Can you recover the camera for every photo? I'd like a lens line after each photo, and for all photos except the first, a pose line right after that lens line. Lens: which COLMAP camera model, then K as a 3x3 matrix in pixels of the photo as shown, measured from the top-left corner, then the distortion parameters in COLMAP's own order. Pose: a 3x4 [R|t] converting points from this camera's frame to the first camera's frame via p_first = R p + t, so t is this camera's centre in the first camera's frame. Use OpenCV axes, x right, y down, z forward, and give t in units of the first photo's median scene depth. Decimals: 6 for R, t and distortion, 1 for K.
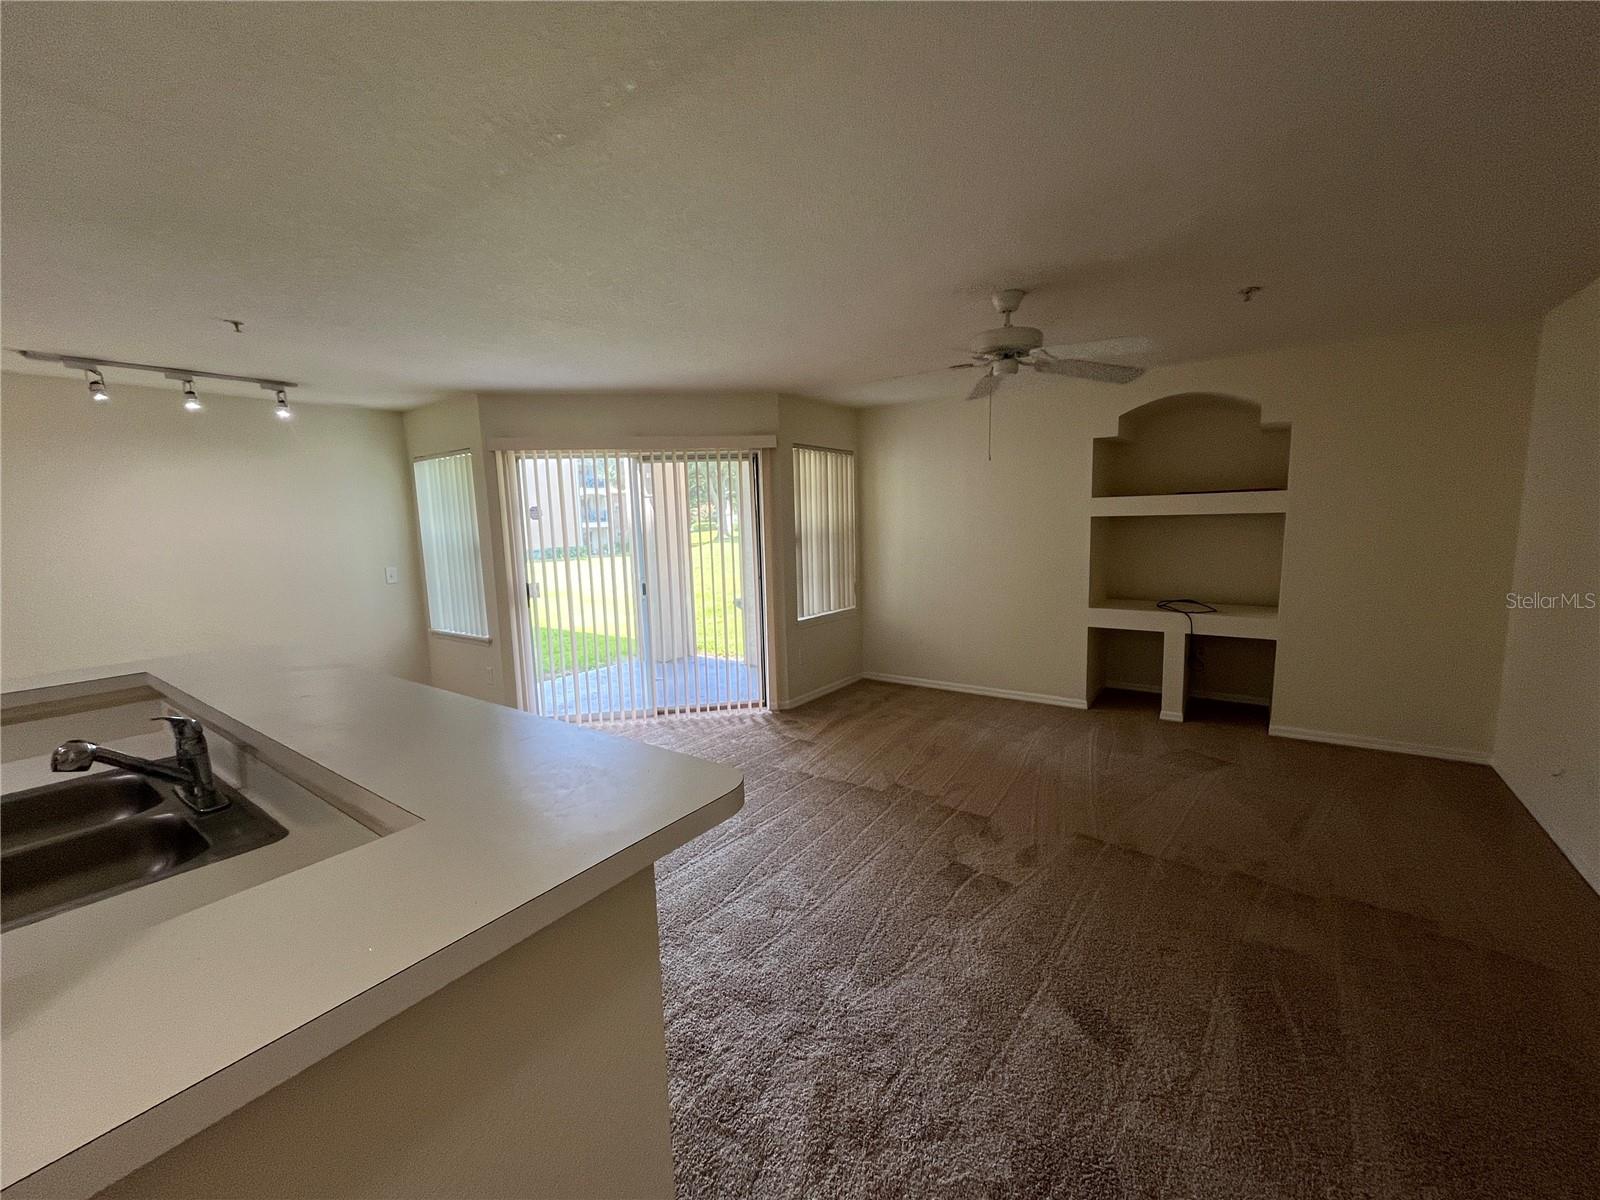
lens RADIAL K [[647.6, 0, 794.3], [0, 647.6, 603.8], [0, 0, 1]] dist [-0.001037, -0.000020]
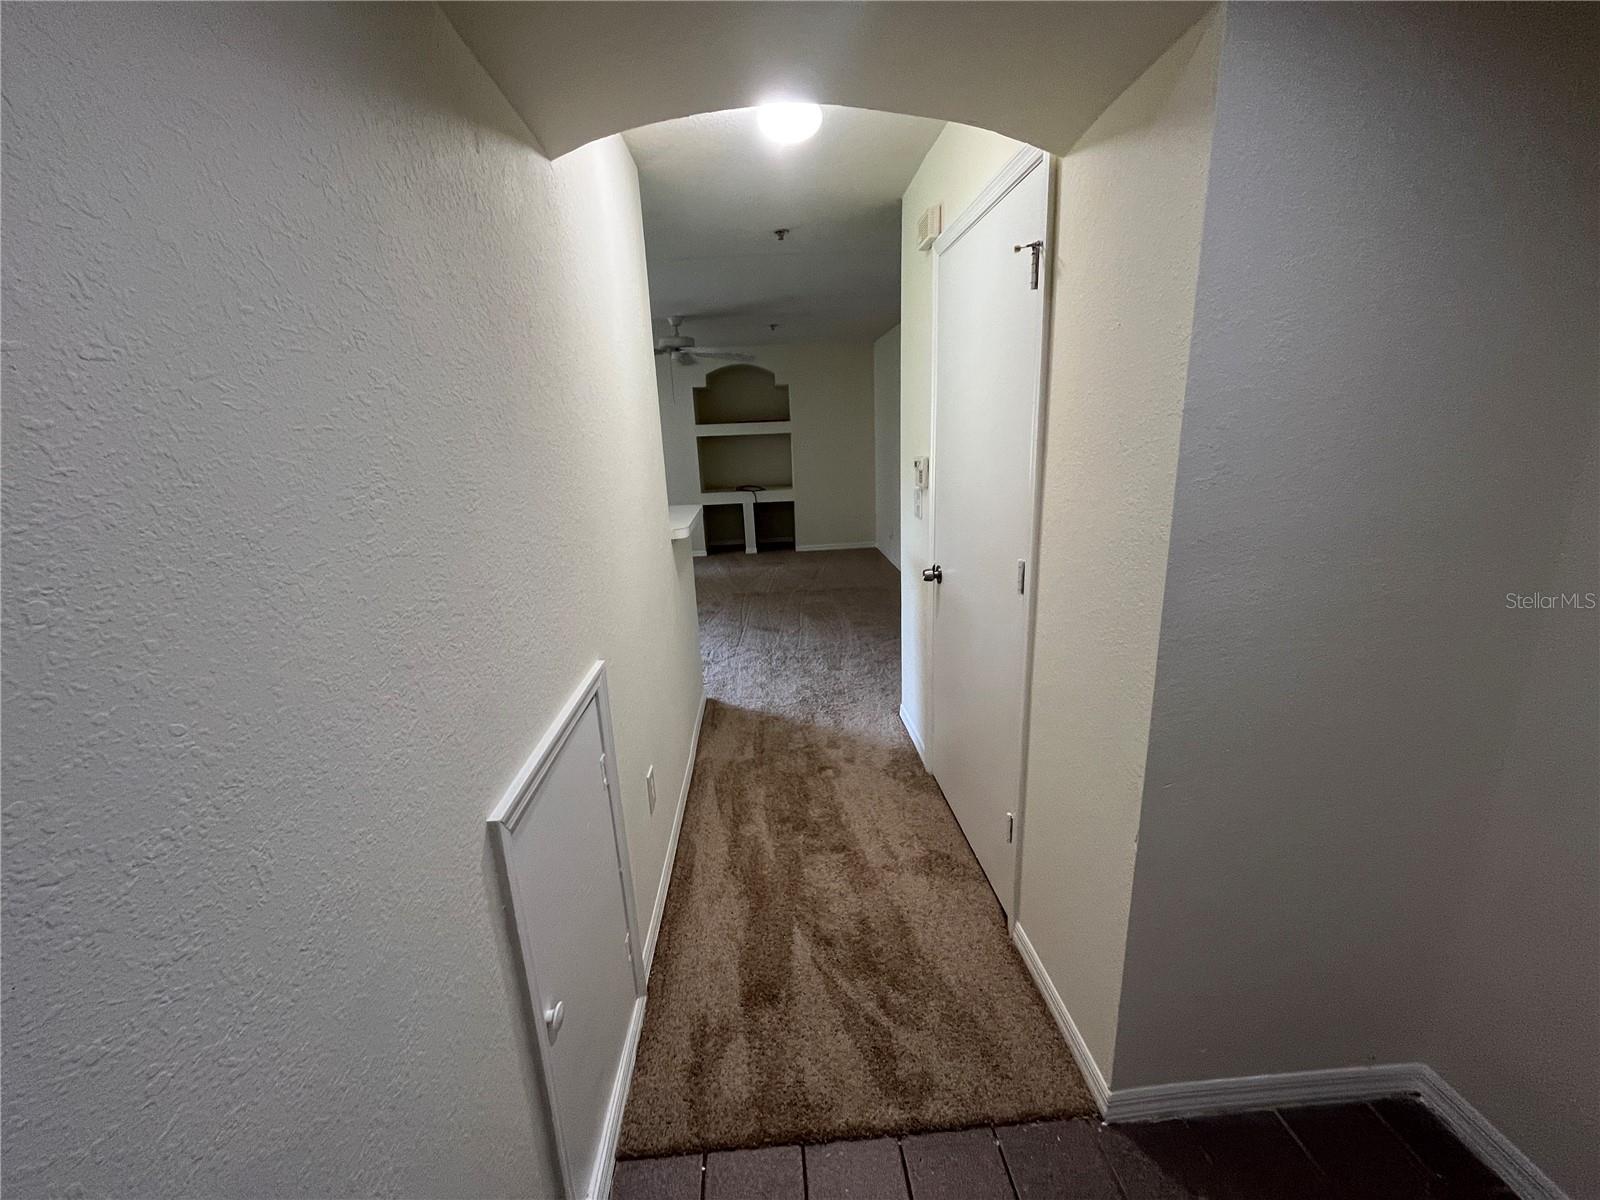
lens RADIAL K [[647.6, 0, 794.3], [0, 647.6, 603.8], [0, 0, 1]] dist [-0.001037, -0.000020]
pose [[0.775624, -0.168100, 0.608399, -0.441442], [0.105180, 0.984829, 0.138017, 0.085412], [-0.622370, -0.043058, 0.781538, -0.478177]]
